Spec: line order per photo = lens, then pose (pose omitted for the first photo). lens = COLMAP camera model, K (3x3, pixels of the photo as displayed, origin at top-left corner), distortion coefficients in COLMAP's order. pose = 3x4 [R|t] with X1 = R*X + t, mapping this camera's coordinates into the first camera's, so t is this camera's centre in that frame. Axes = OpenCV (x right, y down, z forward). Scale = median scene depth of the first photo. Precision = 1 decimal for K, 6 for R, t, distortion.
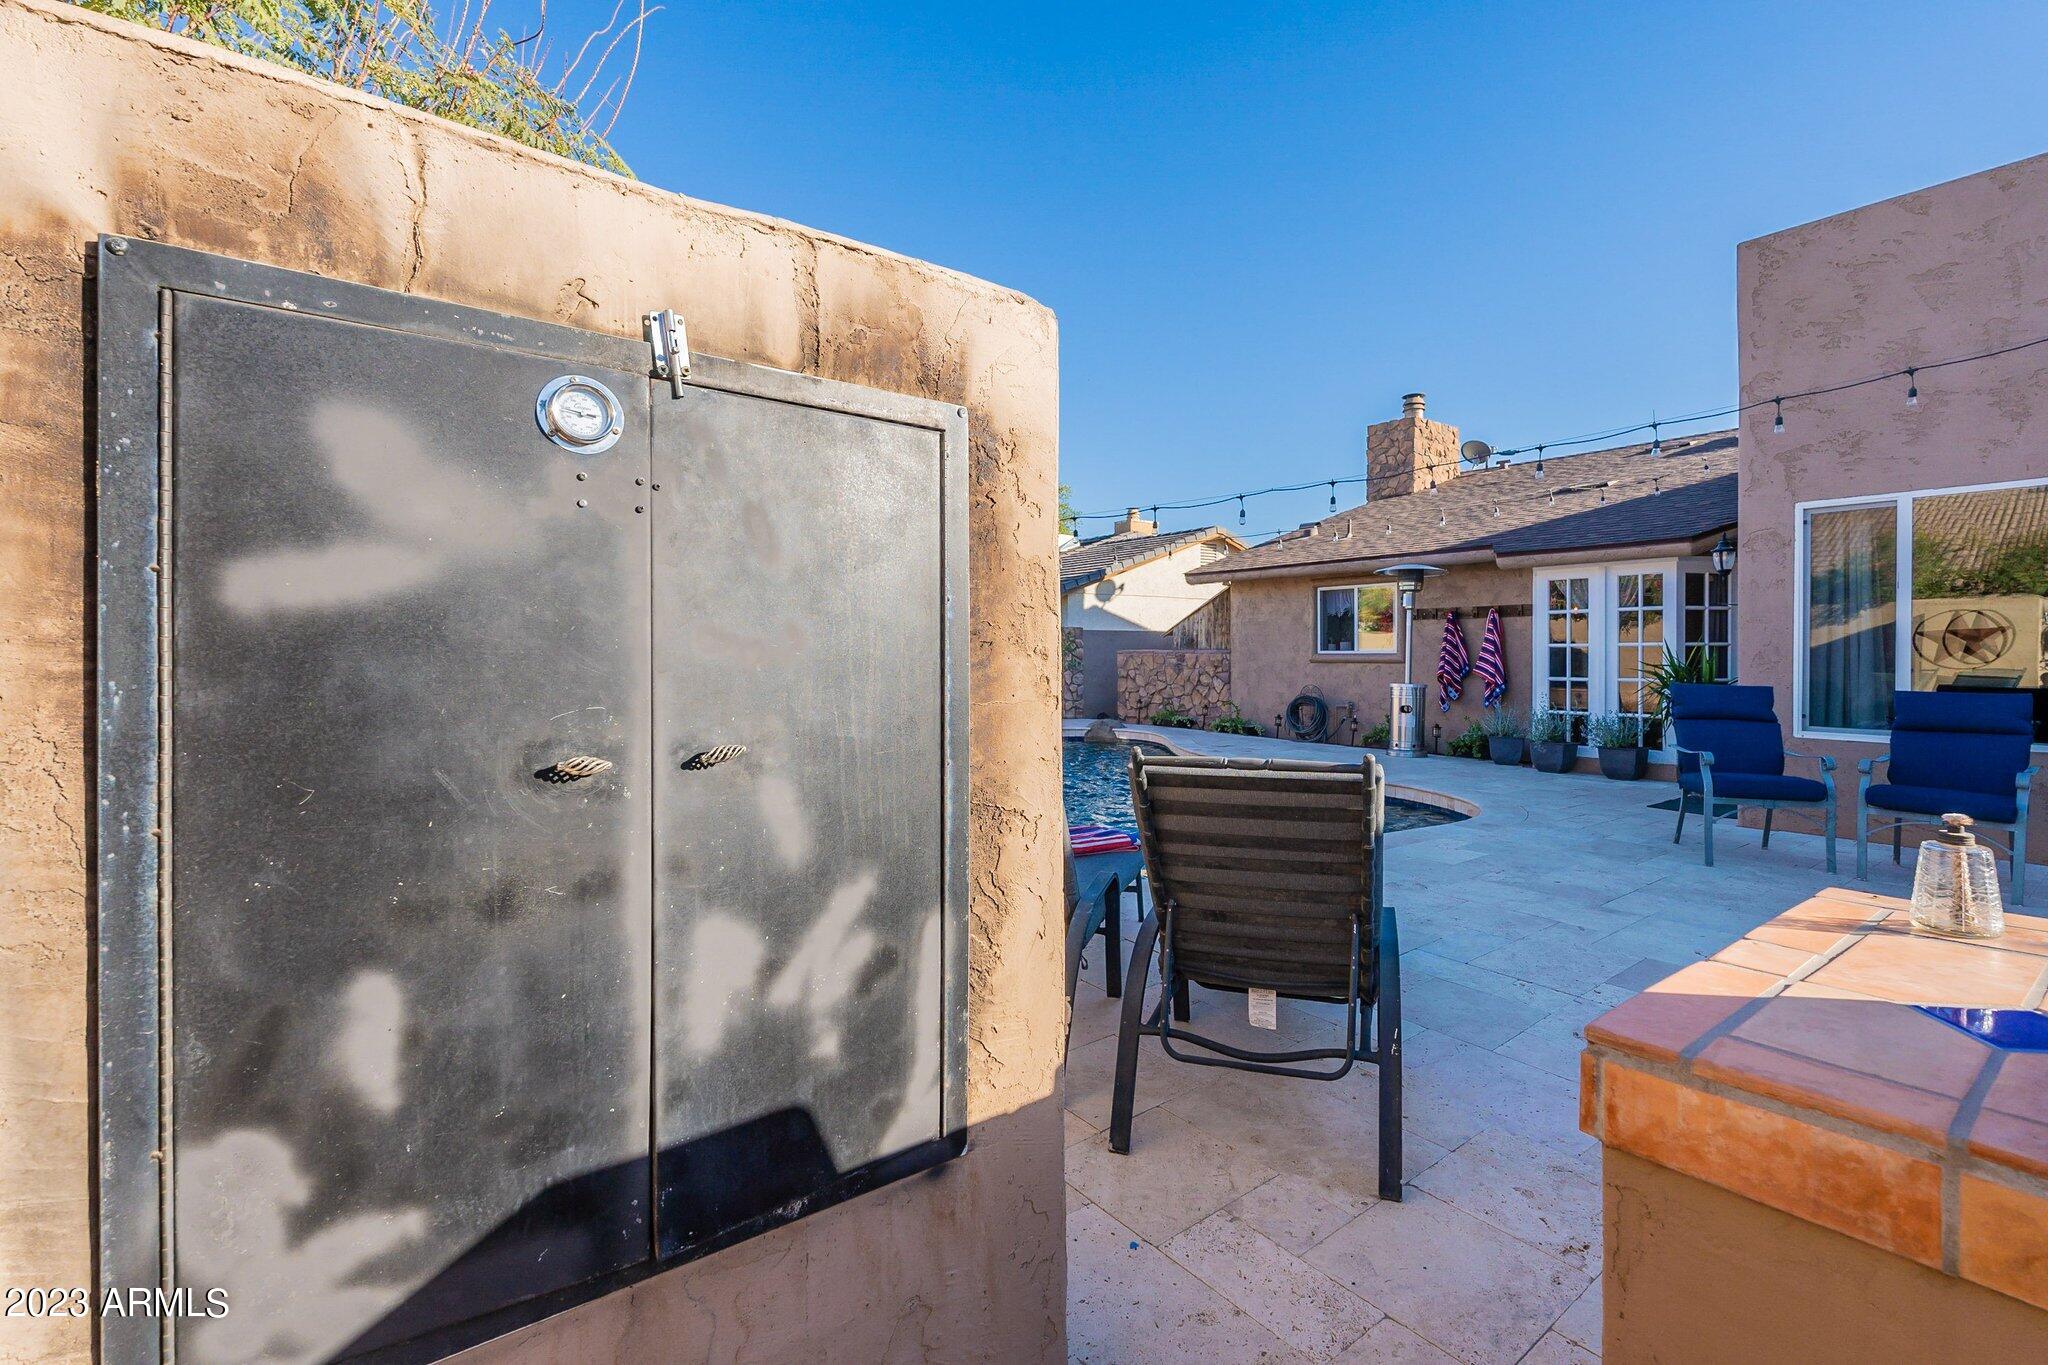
lens RADIAL K [[917.0, 0, 1059.4], [0, 917.0, 658.7], [0, 0, 1]] dist [0.000343, 0.000136]
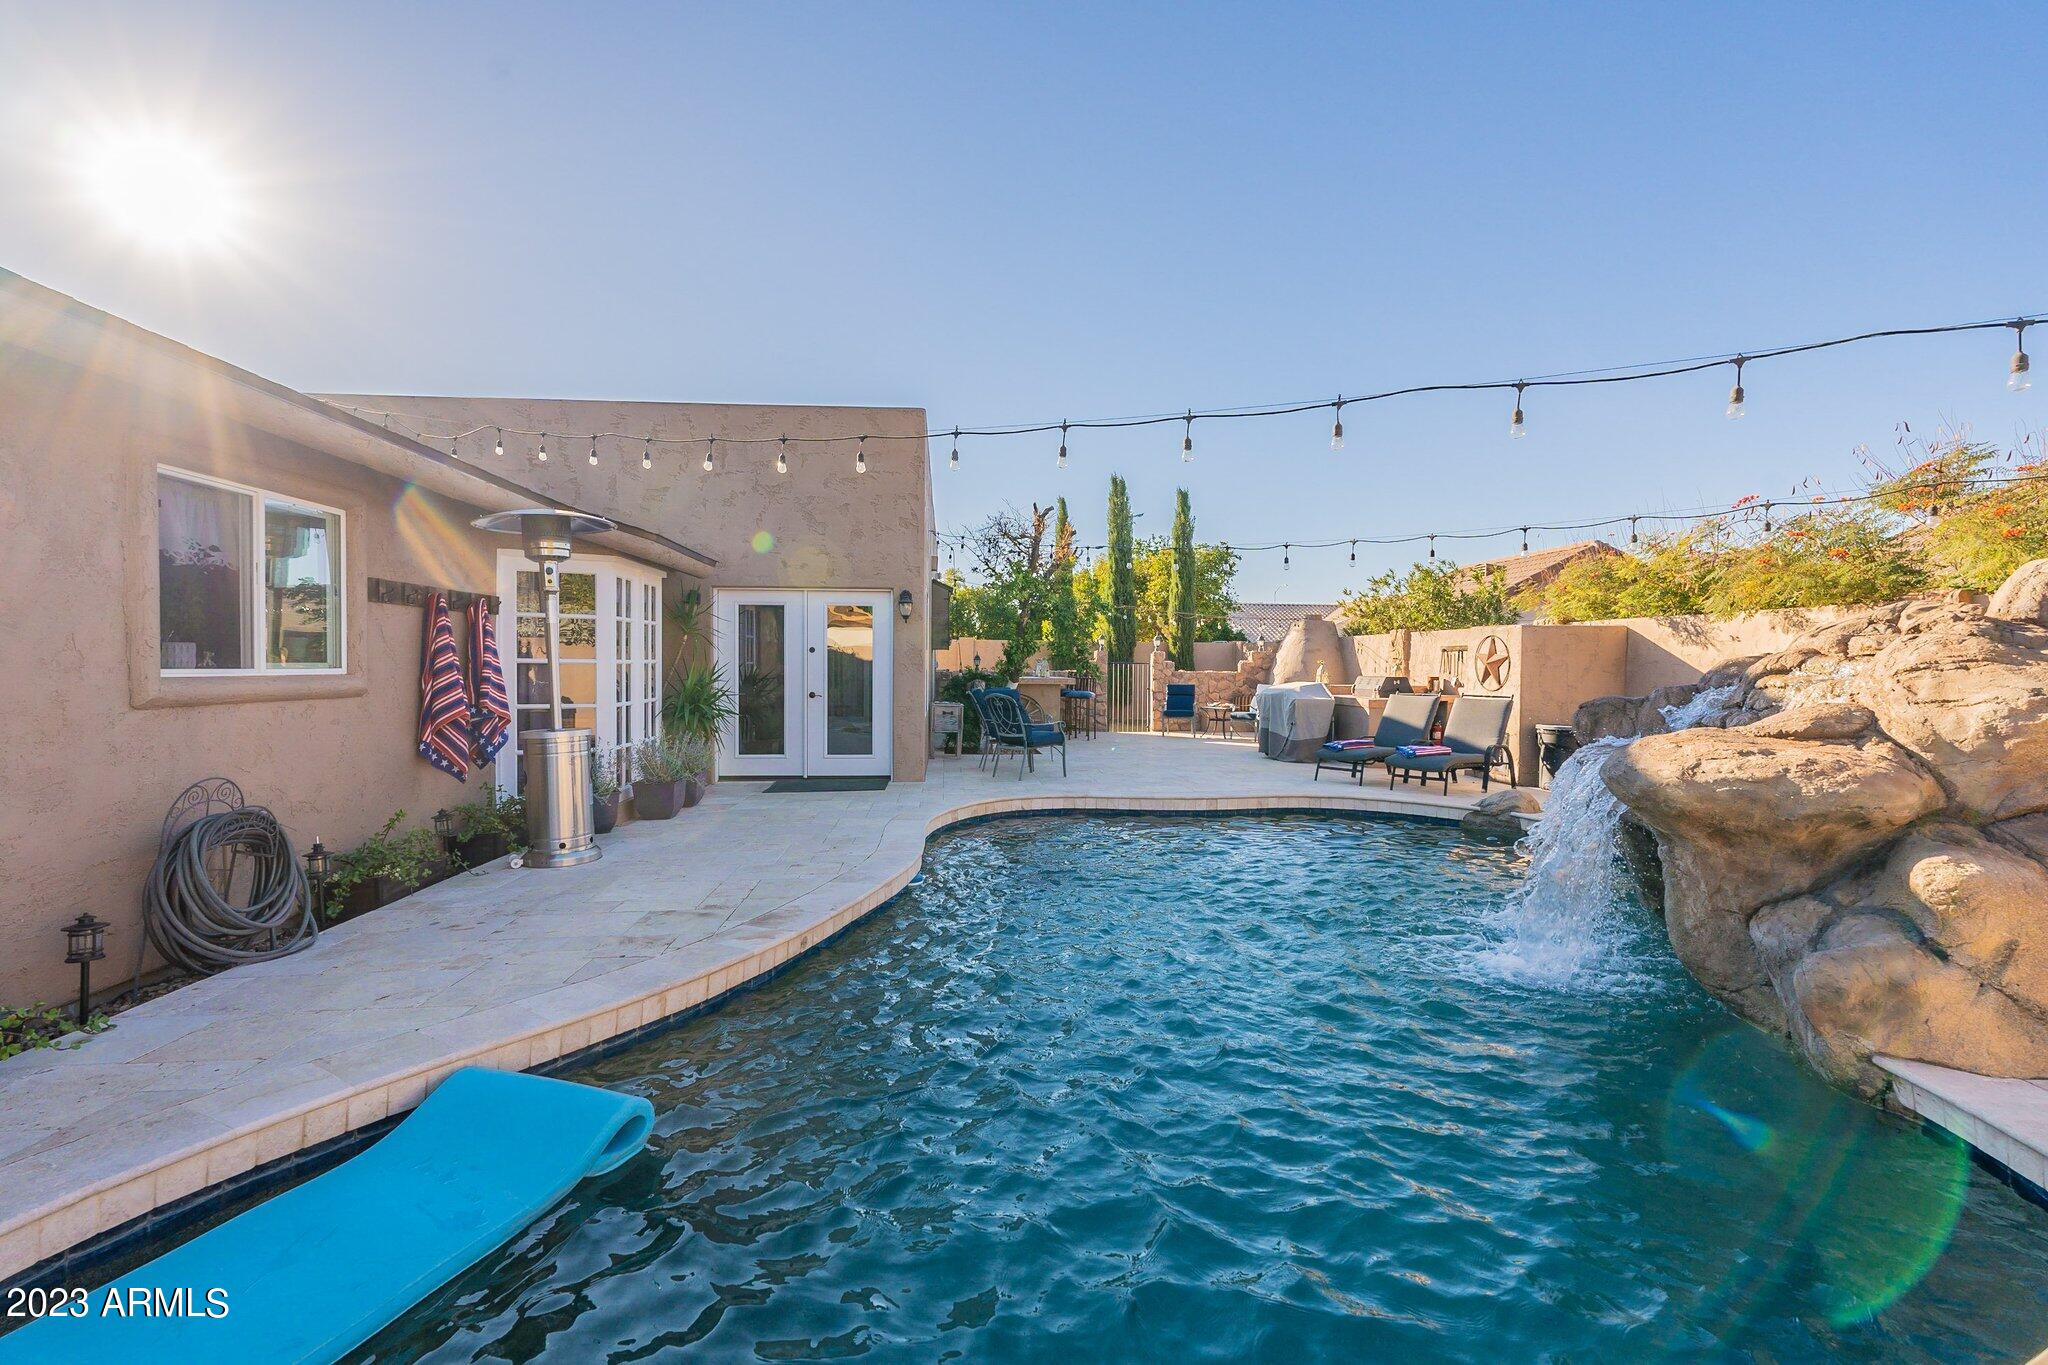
lens RADIAL K [[901.3, 0, 1018.3], [0, 901.3, 672.3], [0, 0, 1]] dist [-0.001230, -0.000282]
pose [[-0.828792, -0.005169, 0.559533, -0.138699], [0.000902, 0.999944, 0.010574, -0.011834], [-0.559556, 0.009268, -0.828741, 1.256124]]
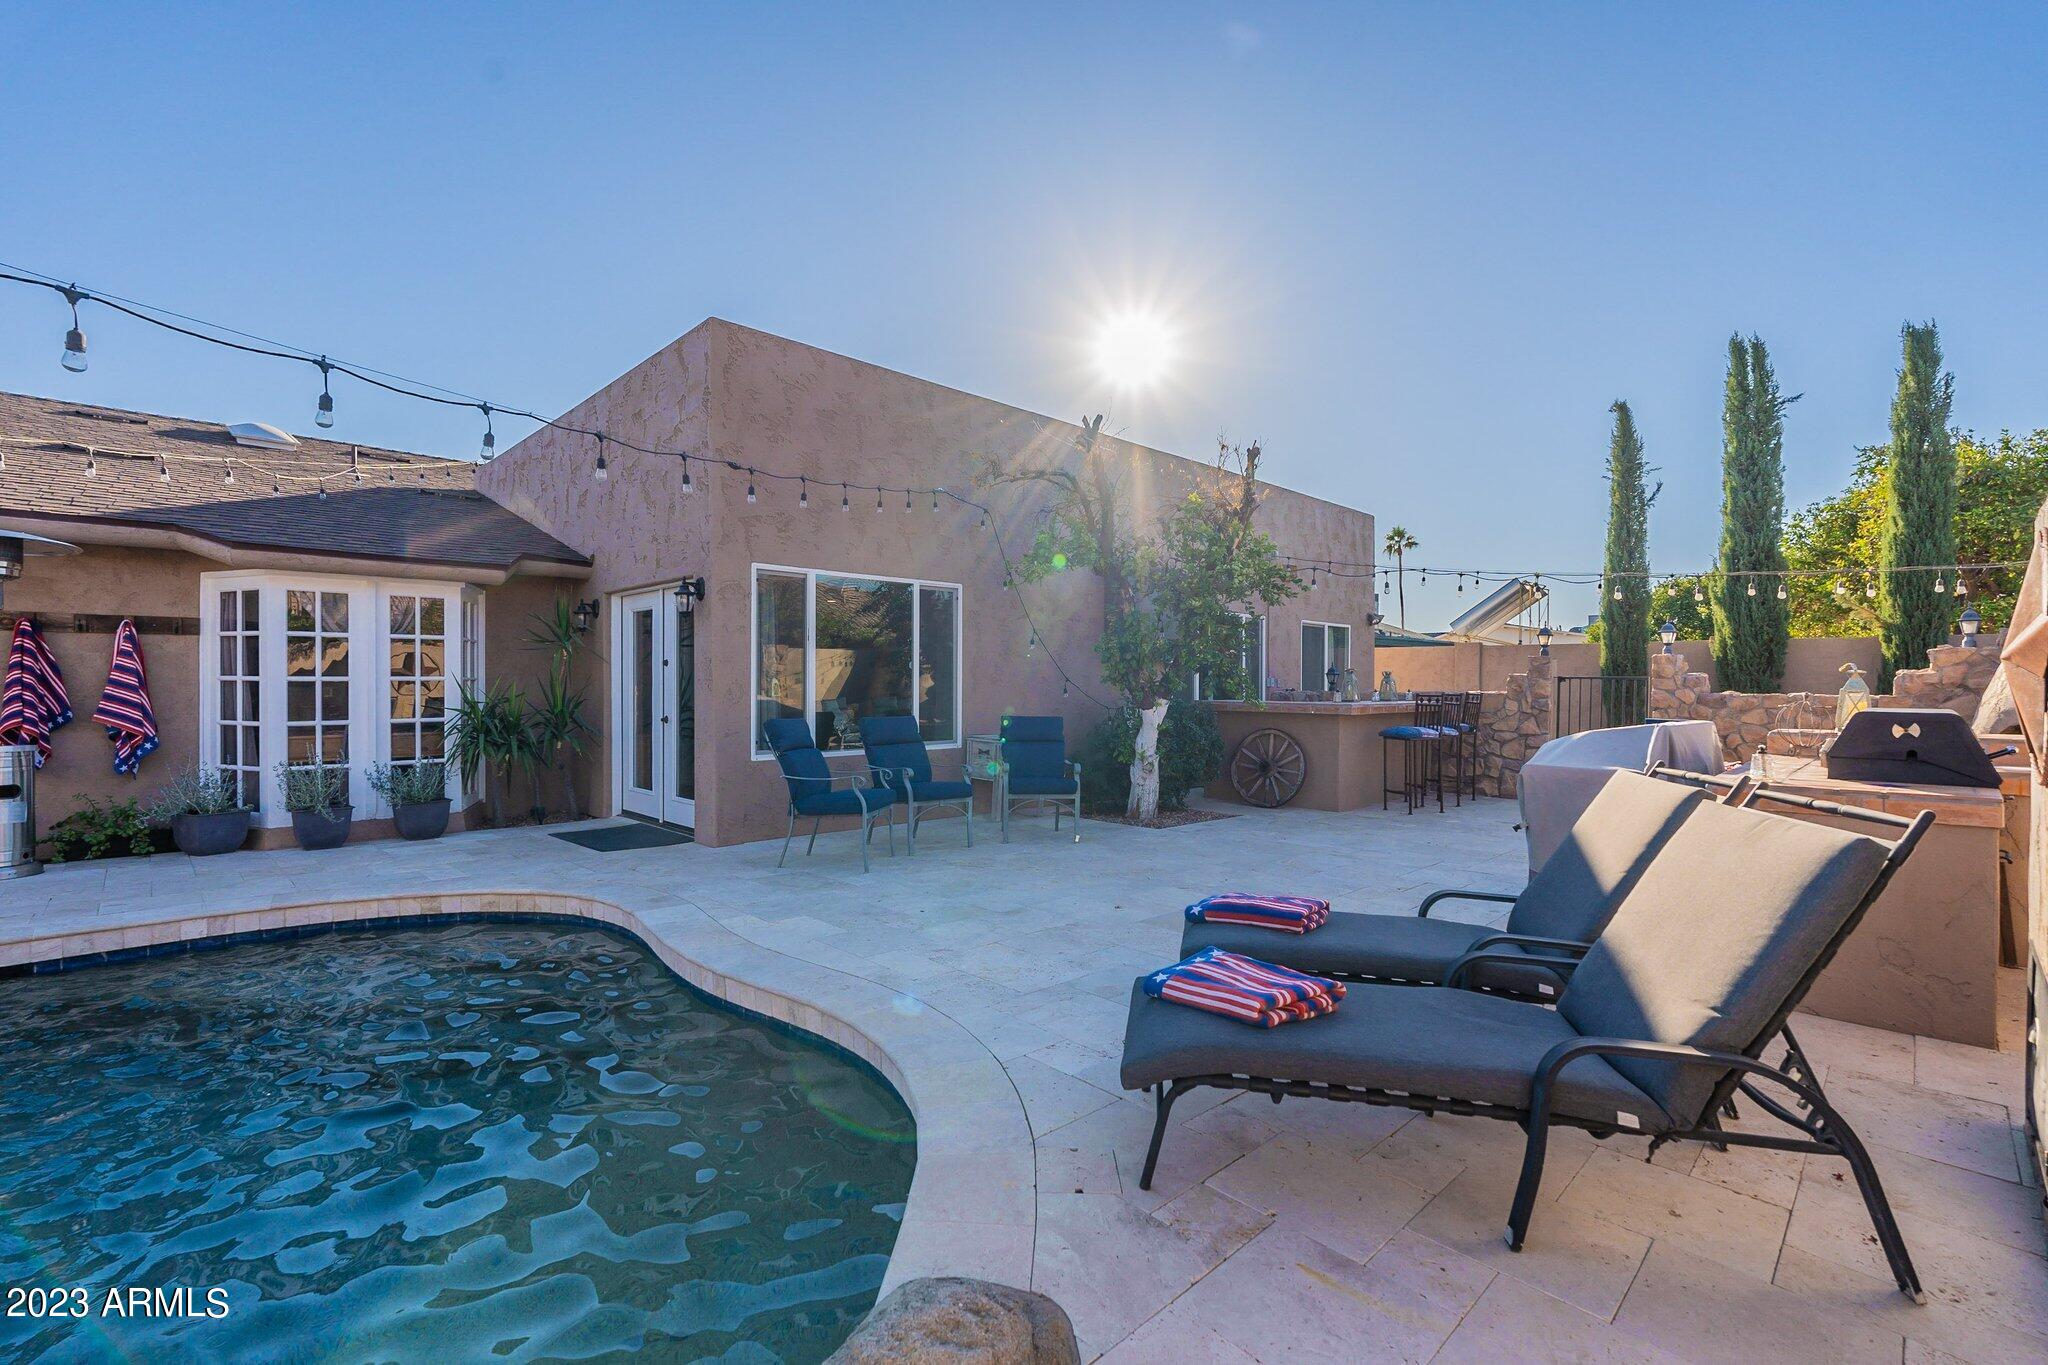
lens RADIAL K [[905.2, 0, 1014.4], [0, 905.2, 691.7], [0, 0, 1]] dist [0.002285, -0.000524]
pose [[-0.101512, -0.009366, 0.994790, -0.219805], [0.004092, 0.999943, 0.009832, -0.007650], [-0.994826, 0.005069, -0.101468, 0.437203]]
